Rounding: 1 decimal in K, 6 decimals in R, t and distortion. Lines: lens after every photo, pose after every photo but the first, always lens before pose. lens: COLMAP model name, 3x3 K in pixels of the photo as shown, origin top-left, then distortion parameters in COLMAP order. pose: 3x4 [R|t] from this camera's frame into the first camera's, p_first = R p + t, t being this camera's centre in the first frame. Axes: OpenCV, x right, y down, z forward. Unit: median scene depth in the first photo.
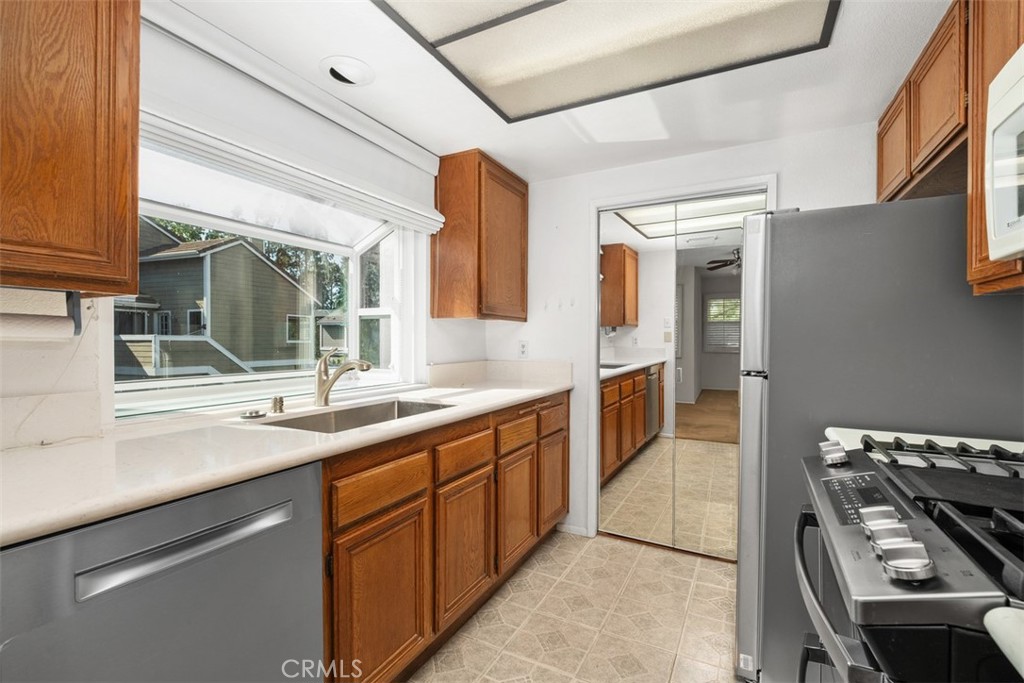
lens RADIAL K [[451.9, 0, 508.7], [0, 451.9, 345.9], [0, 0, 1]] dist [-0.006308, -0.000307]
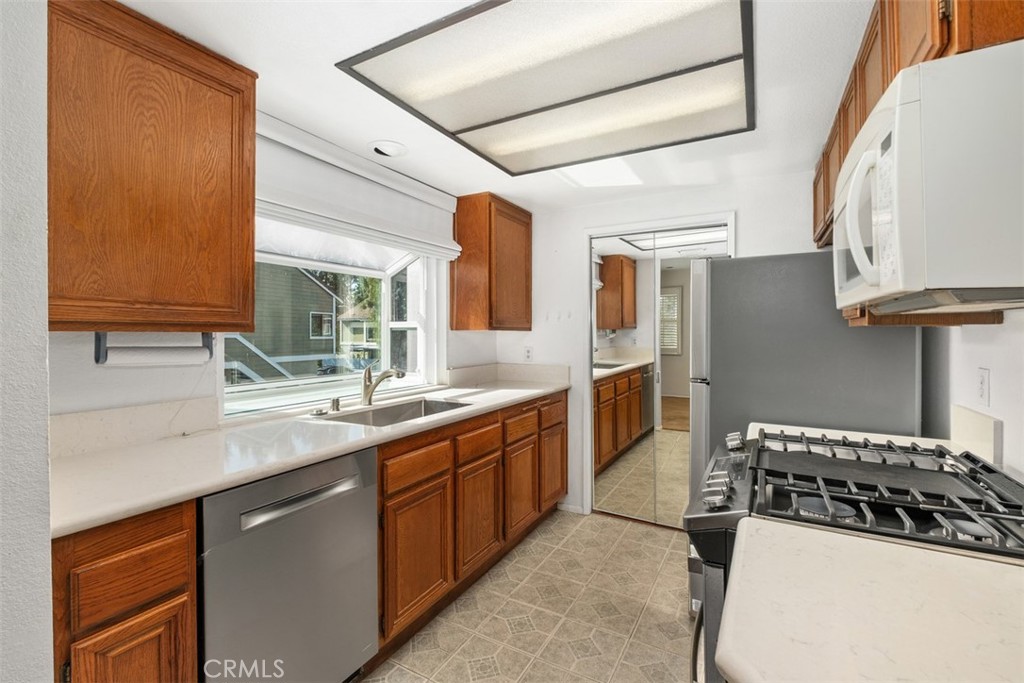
lens RADIAL K [[439.9, 0, 511.0], [0, 439.9, 335.8], [0, 0, 1]] dist [0.003192, -0.005199]
pose [[0.999651, -0.004825, -0.025976, 0.024588], [0.004579, 0.999944, -0.009495, -0.042660], [0.026021, 0.009373, 0.999617, -0.206650]]
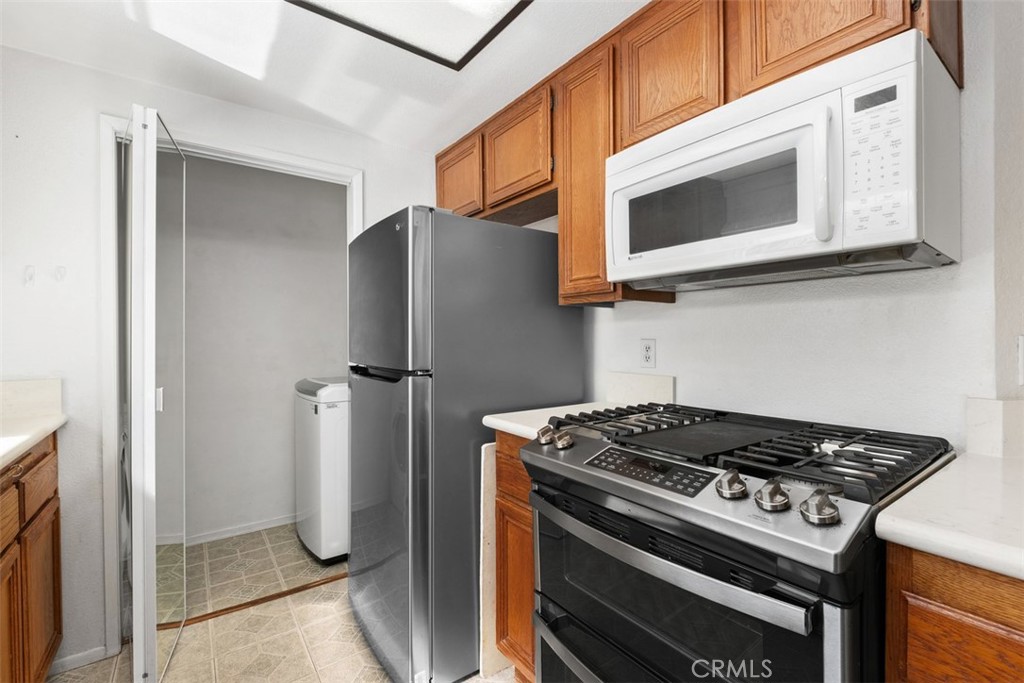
lens RADIAL K [[439.9, 0, 511.0], [0, 439.9, 335.8], [0, 0, 1]] dist [0.003192, -0.005199]
pose [[0.437027, -0.009184, 0.899401, -0.154967], [0.022650, 0.999743, -0.000797, -0.009034], [-0.899163, 0.020720, 0.437123, 0.301768]]
